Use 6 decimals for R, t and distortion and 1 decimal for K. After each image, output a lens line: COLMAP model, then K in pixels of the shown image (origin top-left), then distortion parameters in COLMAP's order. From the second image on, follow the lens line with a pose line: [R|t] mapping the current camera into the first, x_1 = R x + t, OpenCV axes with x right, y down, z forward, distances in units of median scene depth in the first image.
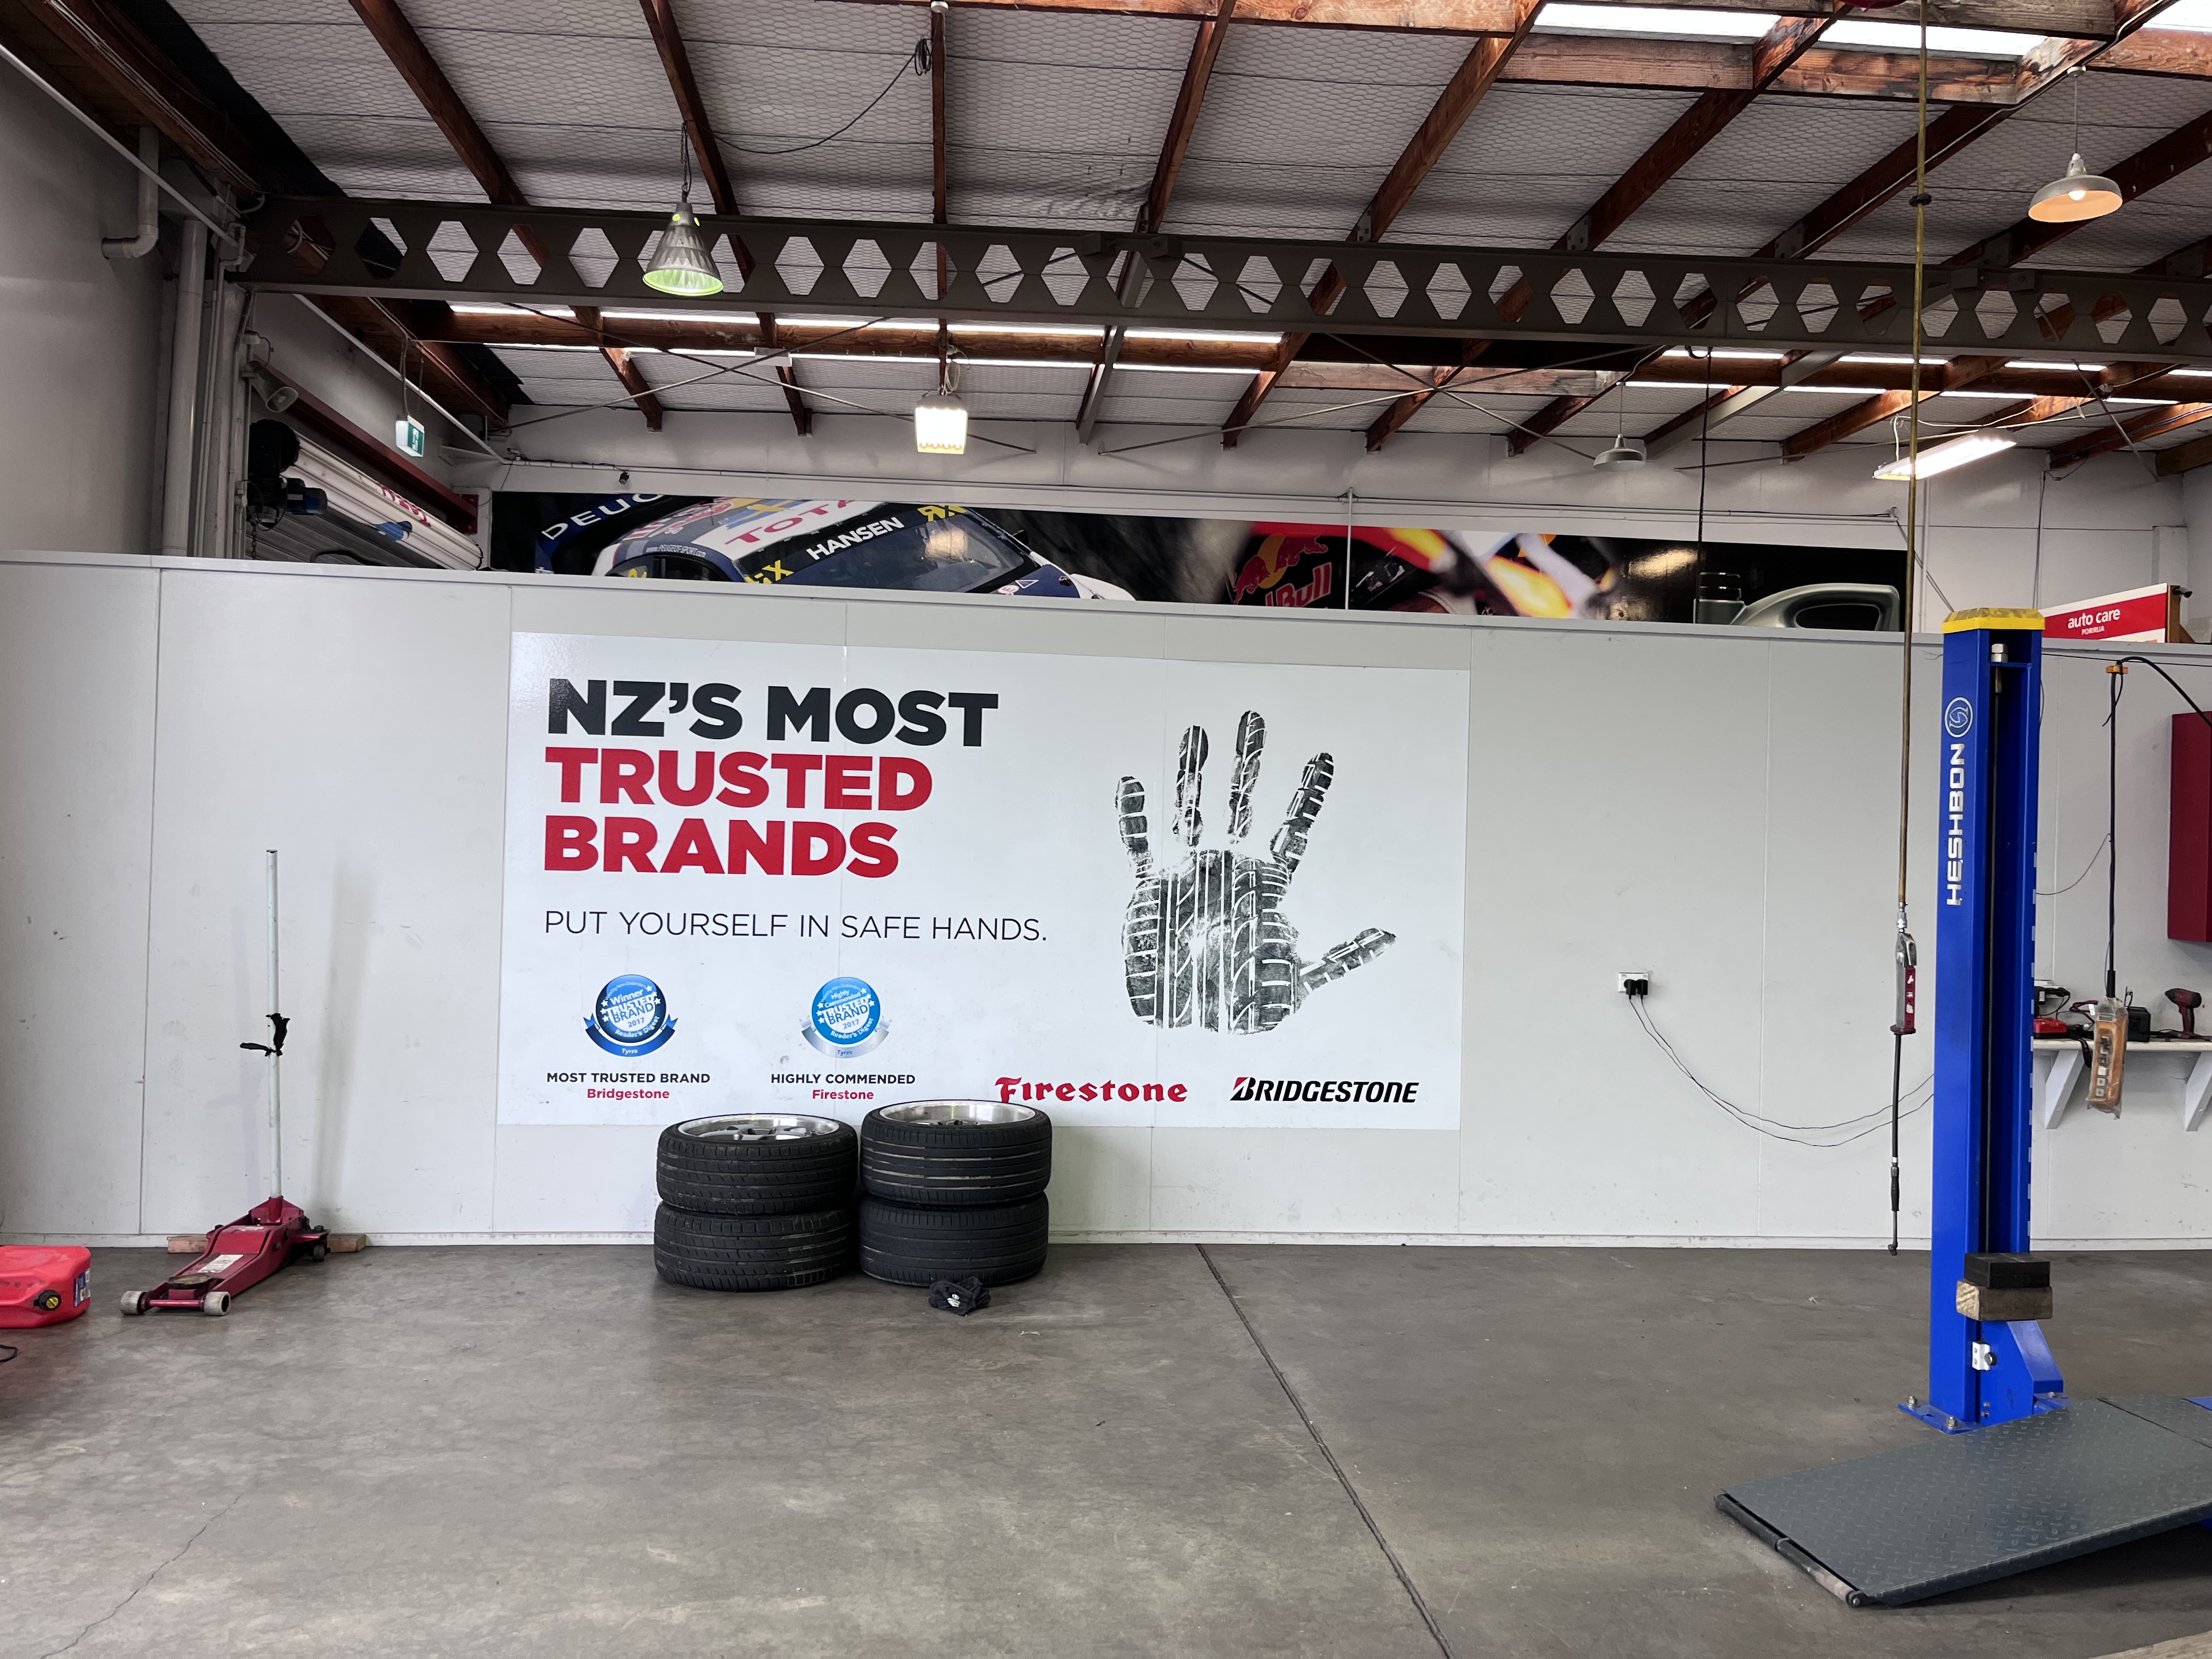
lens RADIAL K [[1687.8, 0, 1106.0], [0, 1687.8, 829.5], [0, 0, 1]] dist [0.019506, -0.003104]
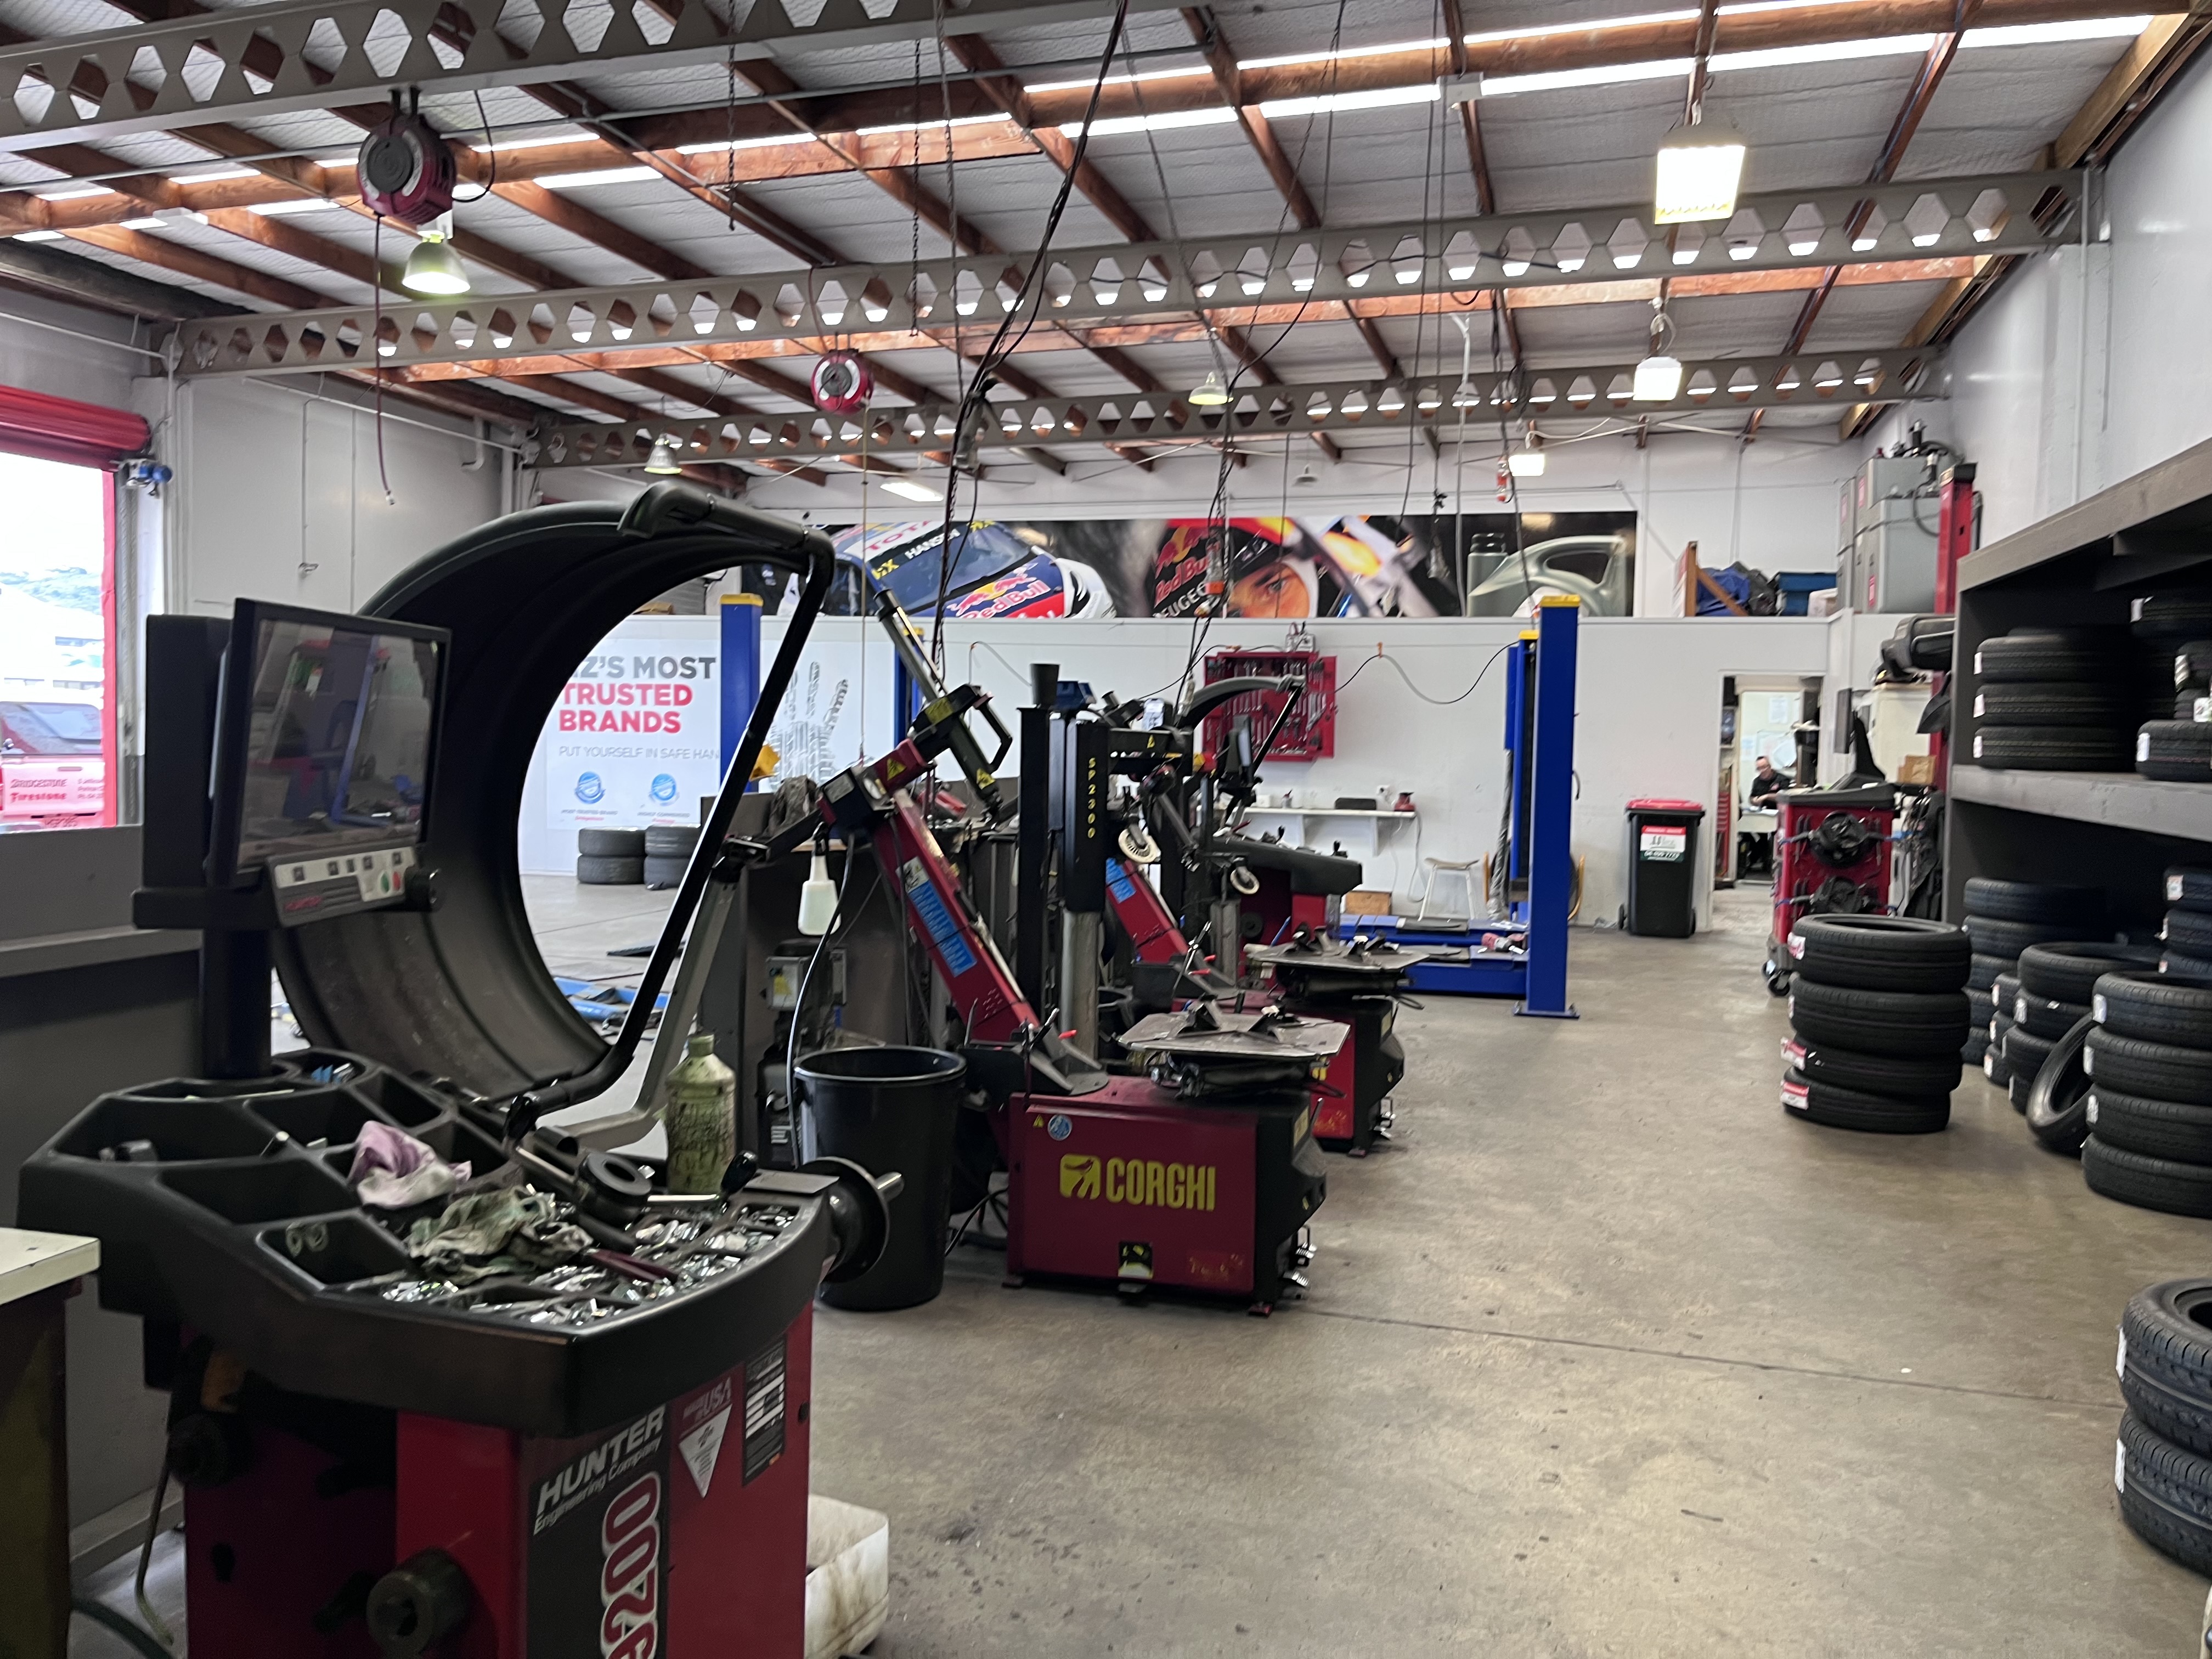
lens RADIAL K [[1687.8, 0, 1106.0], [0, 1687.8, 829.5], [0, 0, 1]] dist [0.019506, -0.003104]
pose [[0.927840, 0.014214, -0.372708, 1.373656], [0.007013, 0.998432, 0.055537, 0.036044], [0.372913, -0.054143, 0.926285, -1.058468]]
